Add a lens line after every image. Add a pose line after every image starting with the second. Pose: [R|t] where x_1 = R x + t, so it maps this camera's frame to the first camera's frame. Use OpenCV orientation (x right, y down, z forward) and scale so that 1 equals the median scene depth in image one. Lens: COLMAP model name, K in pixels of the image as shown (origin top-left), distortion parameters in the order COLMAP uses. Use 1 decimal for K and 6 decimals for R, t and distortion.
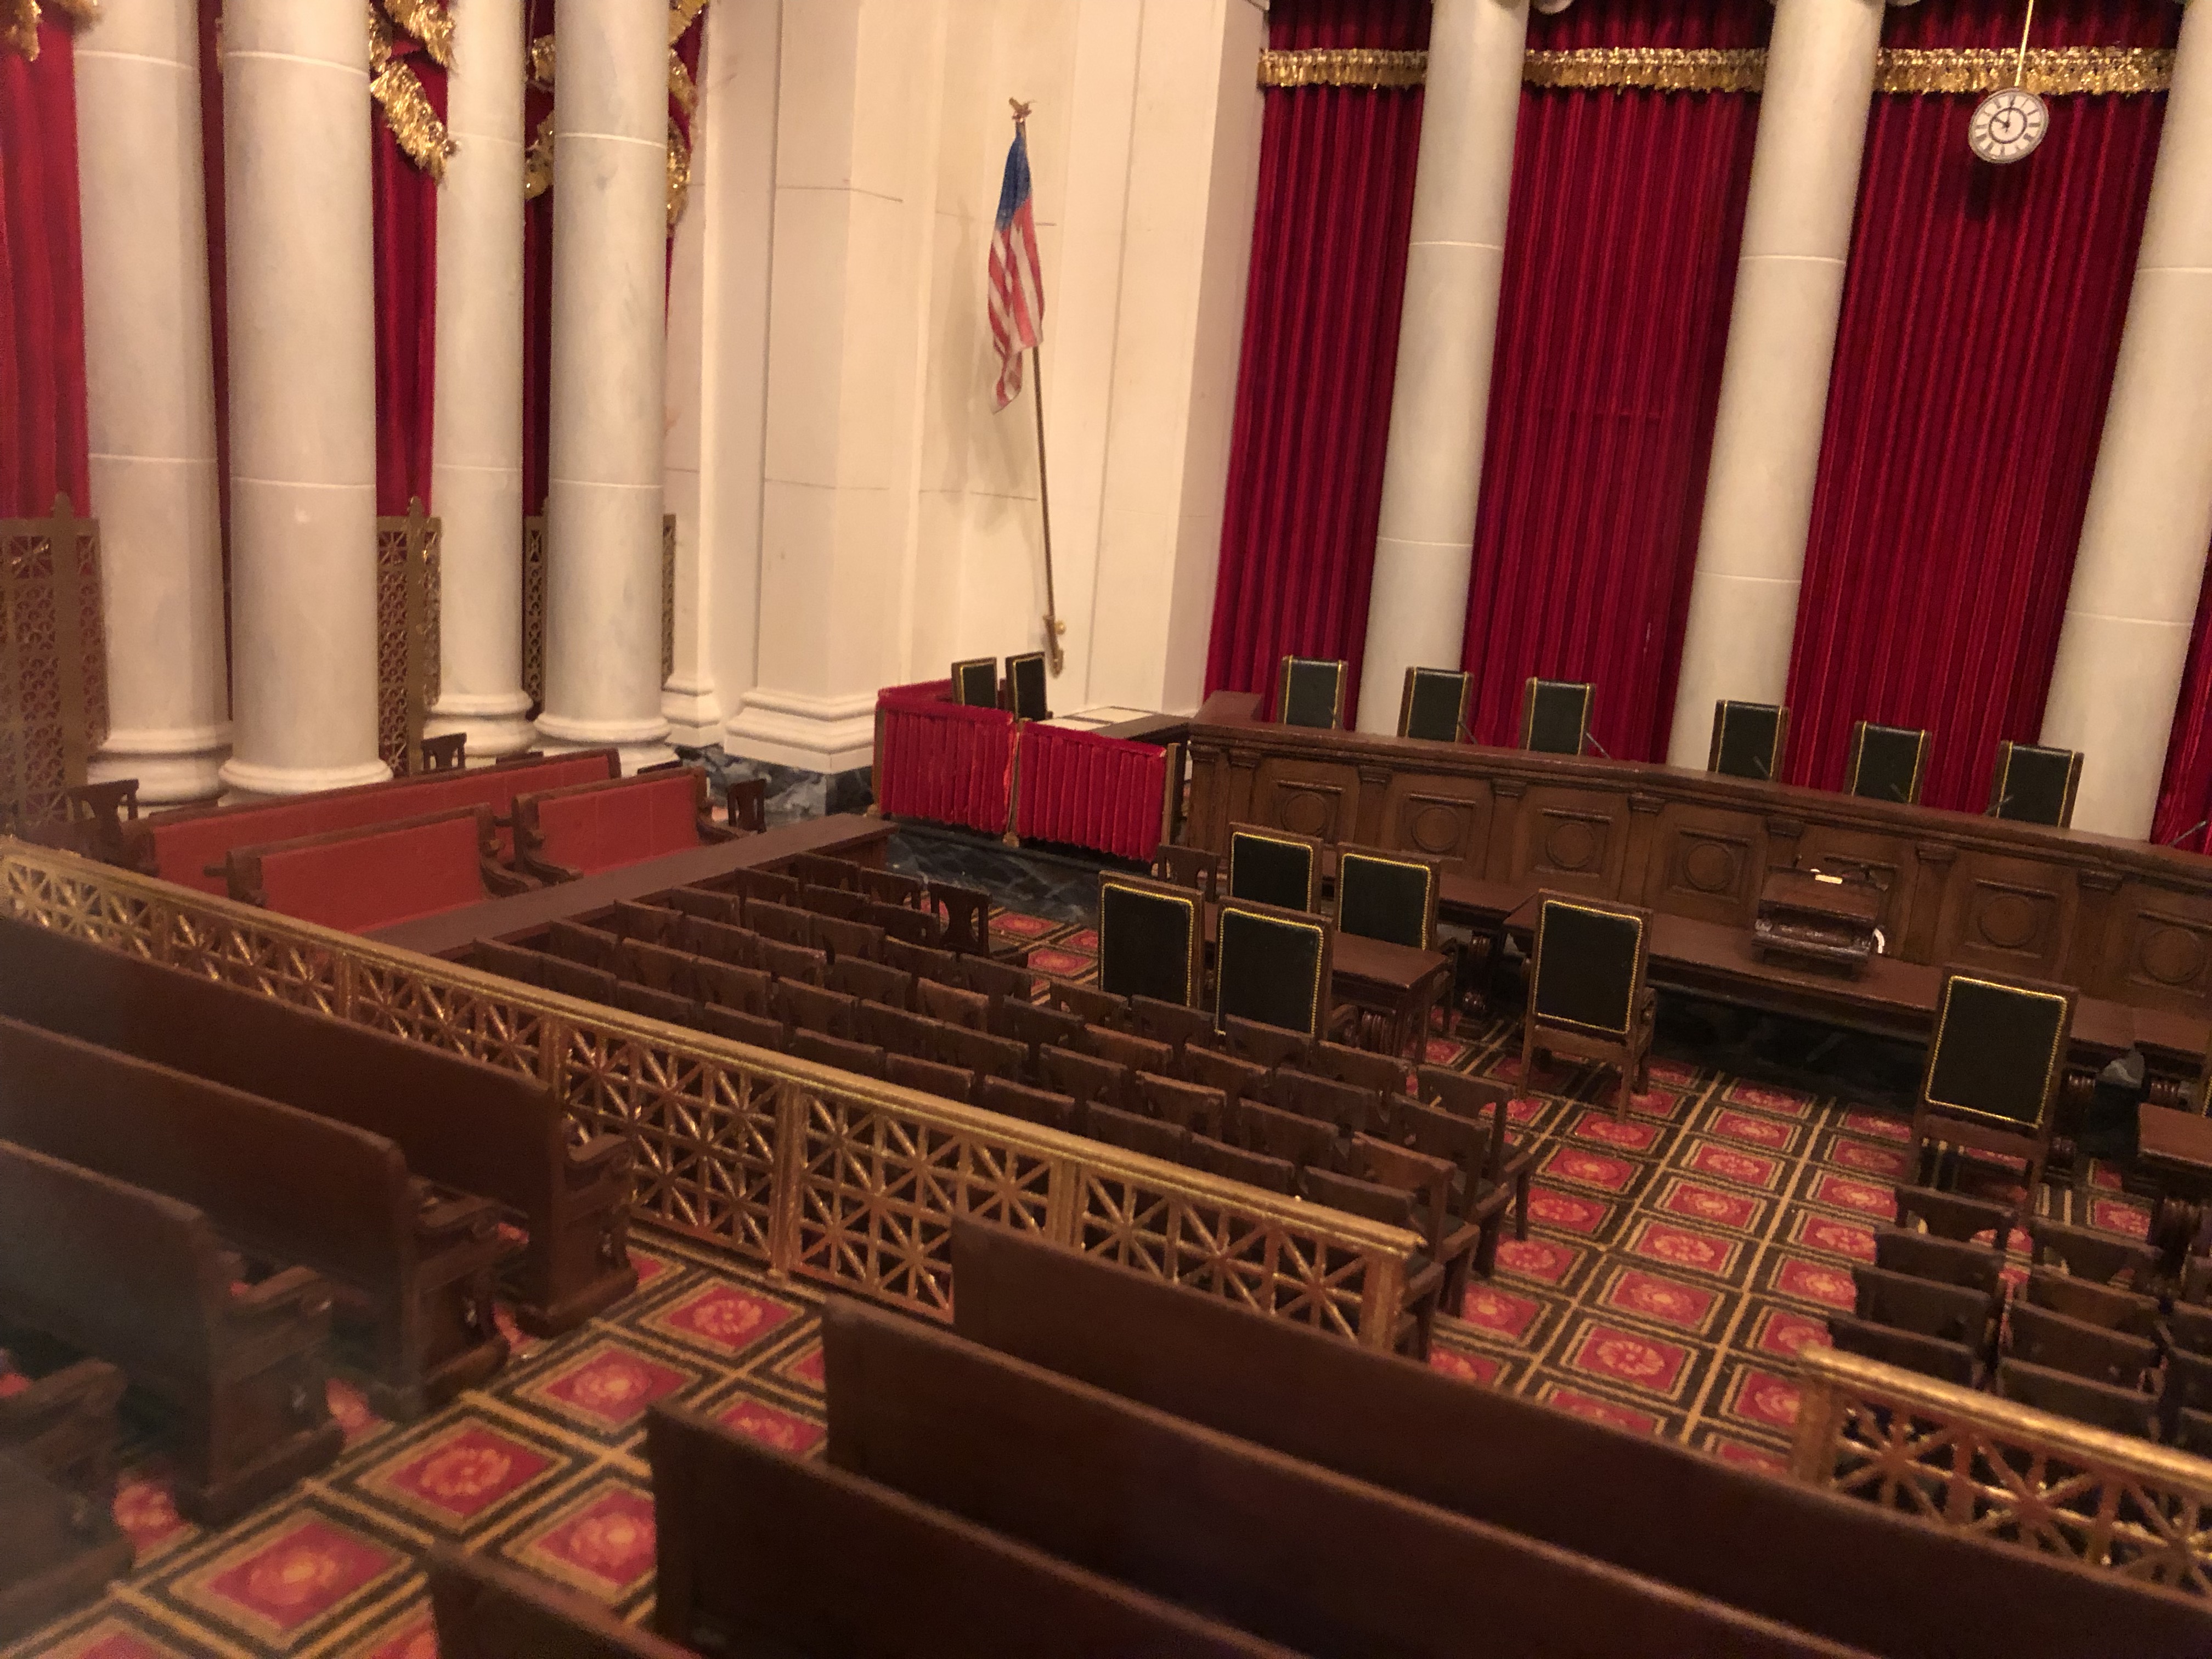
lens RADIAL K [[1824.7, 0, 1121.4], [0, 1824.7, 832.3], [0, 0, 1]] dist [0.028061, -0.026218]
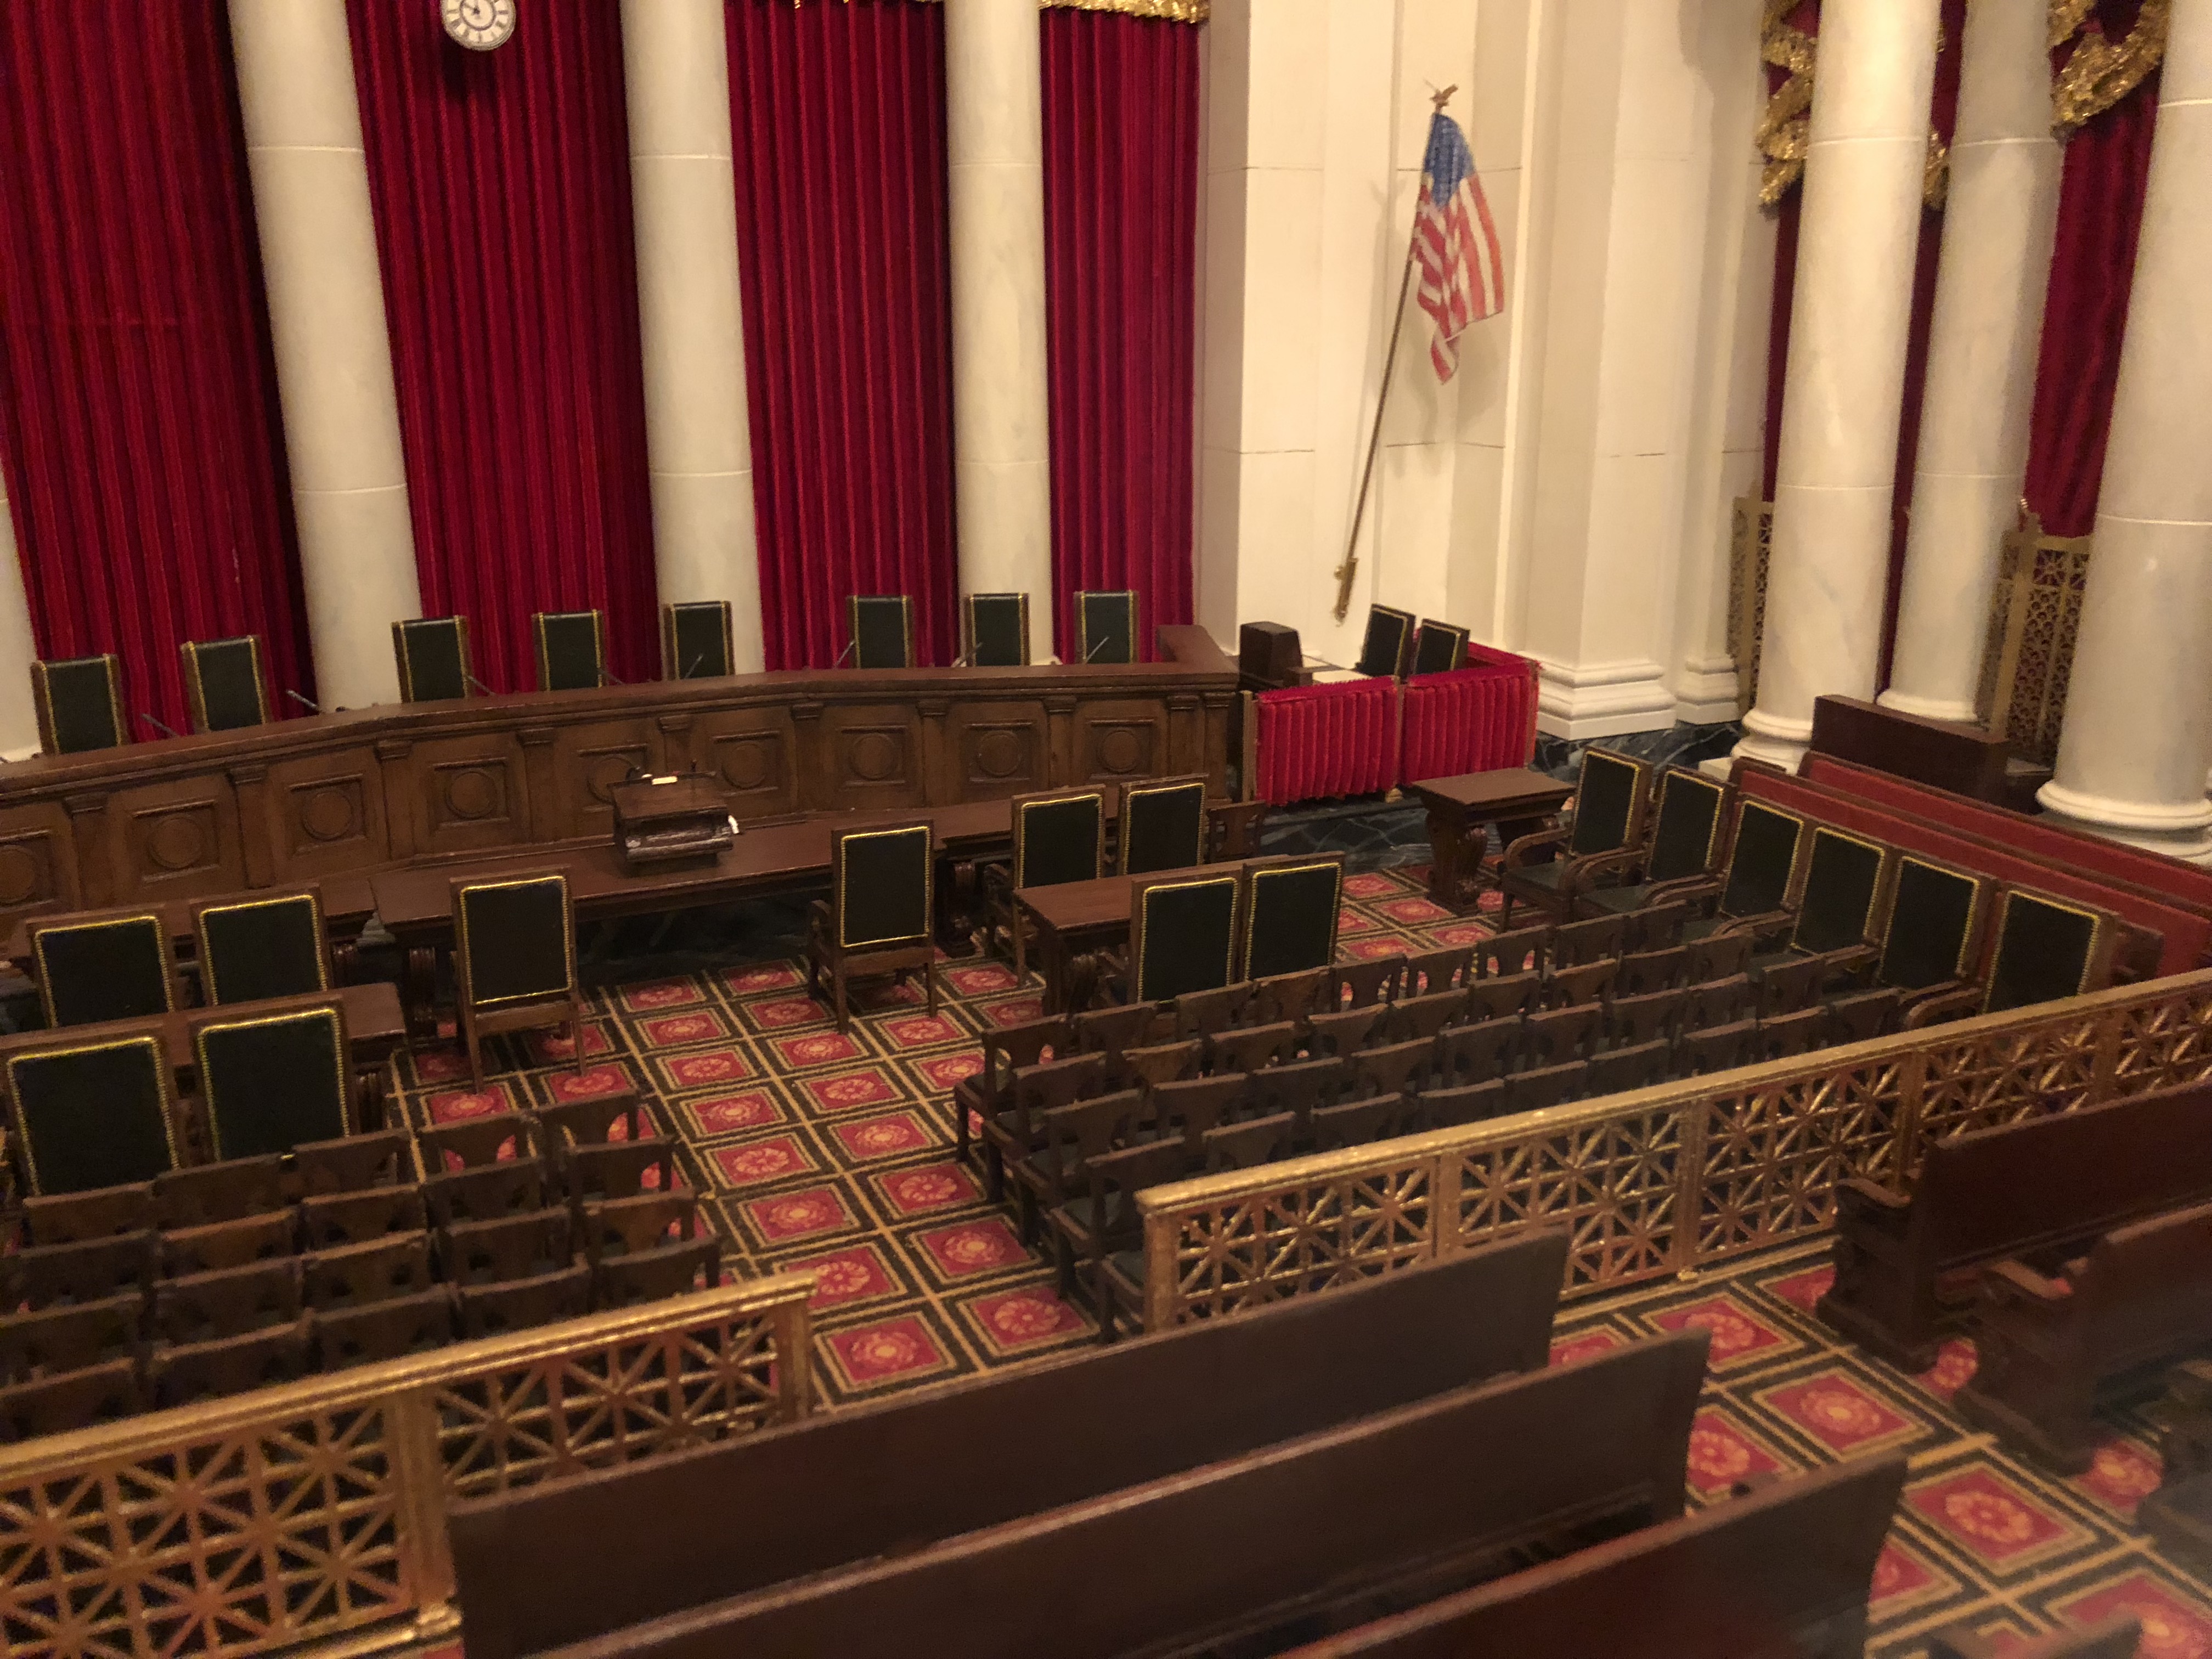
lens RADIAL K [[1824.7, 0, 1092.5], [0, 1824.7, 823.4], [0, 0, 1]] dist [0.028061, -0.026218]
pose [[0.621350, -0.303350, 0.722428, -0.248695], [0.231372, 0.951934, 0.200721, -0.113708], [-0.748593, 0.042432, 0.661671, 0.125184]]
